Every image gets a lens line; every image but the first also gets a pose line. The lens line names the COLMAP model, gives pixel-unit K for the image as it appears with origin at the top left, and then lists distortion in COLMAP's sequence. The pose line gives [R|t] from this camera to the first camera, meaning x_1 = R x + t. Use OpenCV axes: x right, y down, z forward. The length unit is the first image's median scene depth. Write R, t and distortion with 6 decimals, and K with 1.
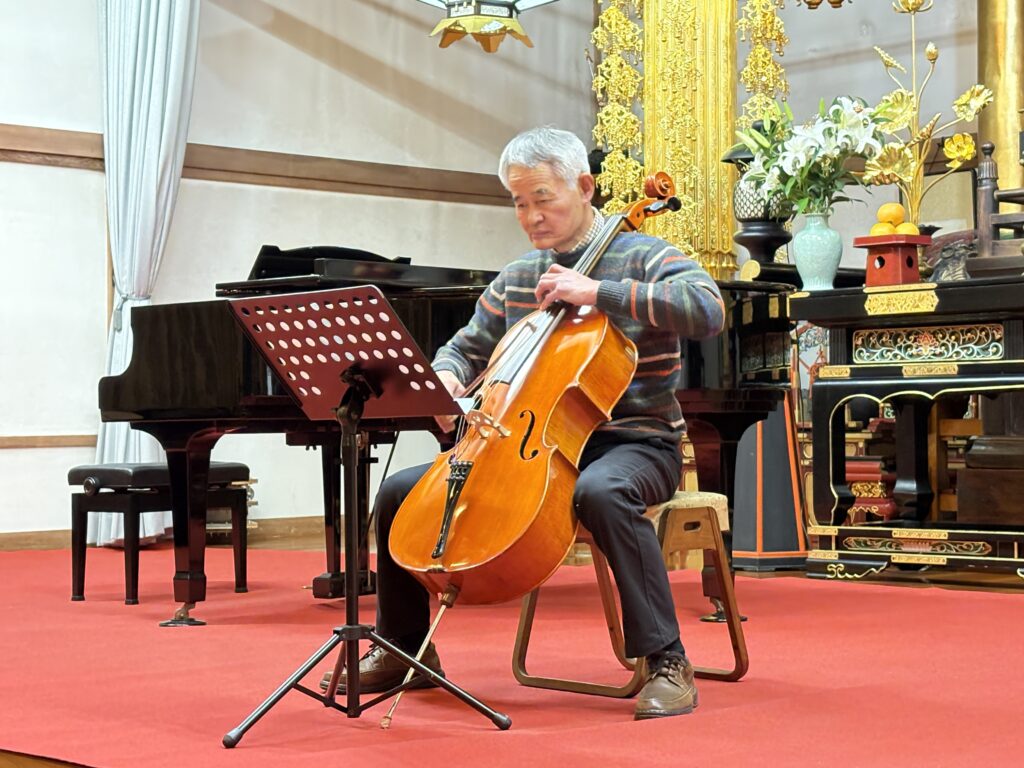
lens RADIAL K [[2056.5, 0, 540.5], [0, 2056.5, 408.1], [0, 0, 1]] dist [0.066077, 0.000000]
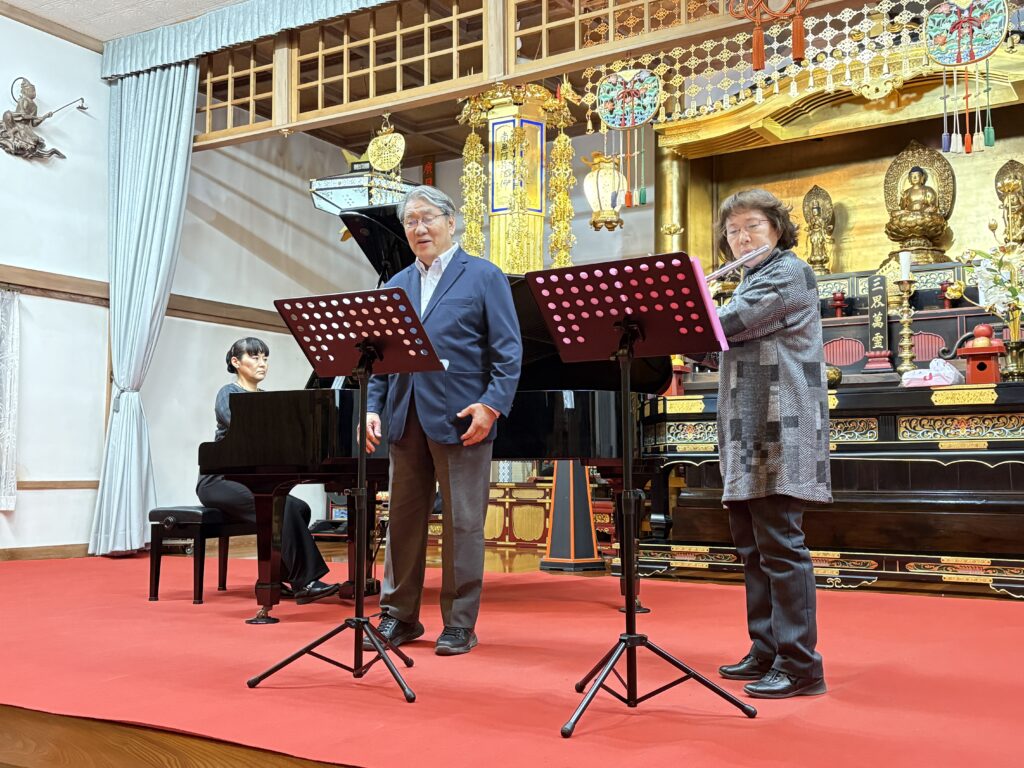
lens RADIAL K [[1093.1, 0, 521.4], [0, 1093.1, 387.6], [0, 0, 1]] dist [0.021029, 0.000000]
pose [[0.963905, 0.032940, 0.264202, -0.152769], [-0.014268, 0.997282, -0.072282, -0.001436], [-0.265865, 0.065904, 0.961755, 0.169695]]
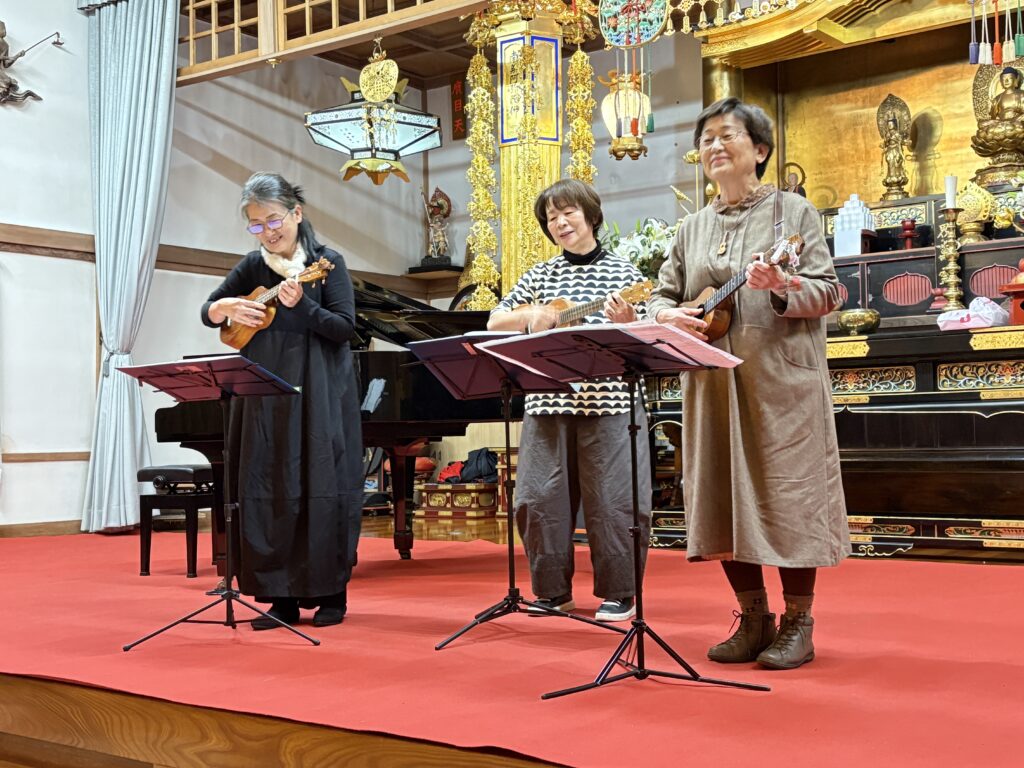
lens RADIAL K [[1323.0, 0, 529.6], [0, 1323.0, 391.7], [0, 0, 1]] dist [0.047470, 0.000000]
pose [[0.984006, 0.001358, 0.178129, -0.097302], [0.003916, 0.999564, -0.029251, -0.000067], [-0.178091, 0.029481, 0.983572, 0.081907]]
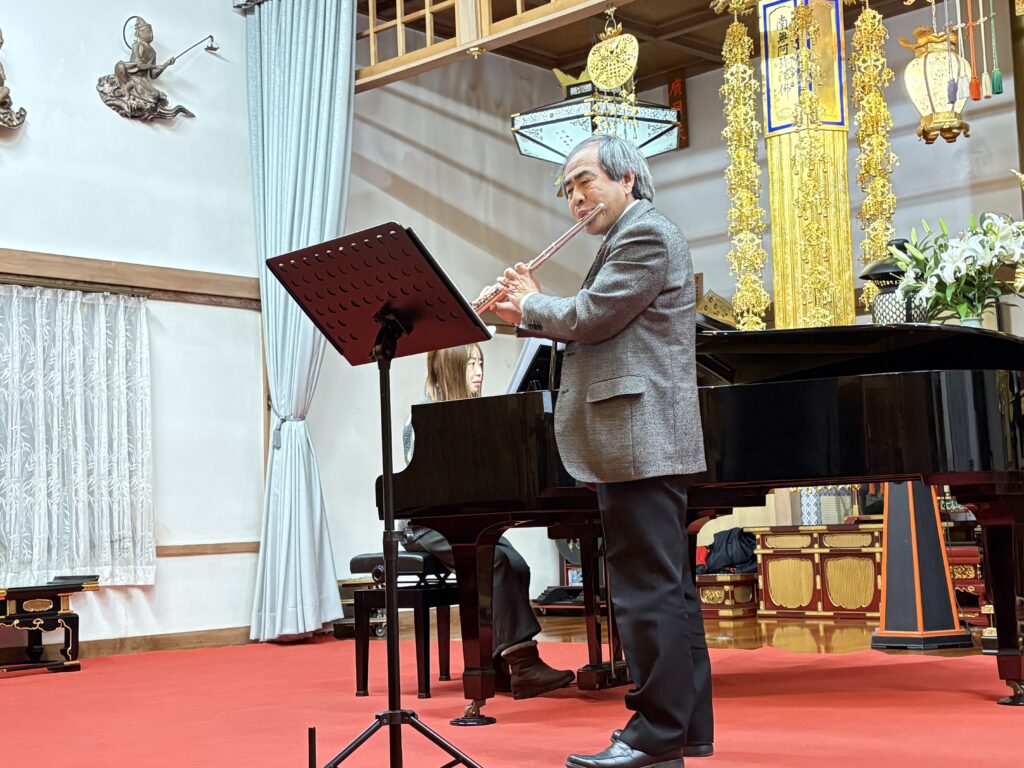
lens RADIAL K [[1500.2, 0, 503.8], [0, 1500.2, 392.2], [0, 0, 1]] dist [0.090059, 0.000000]
pose [[0.998328, -0.020959, 0.053864, -0.143993], [0.025592, 0.995896, -0.086809, 0.007541], [-0.051823, 0.088042, 0.994768, 0.196424]]
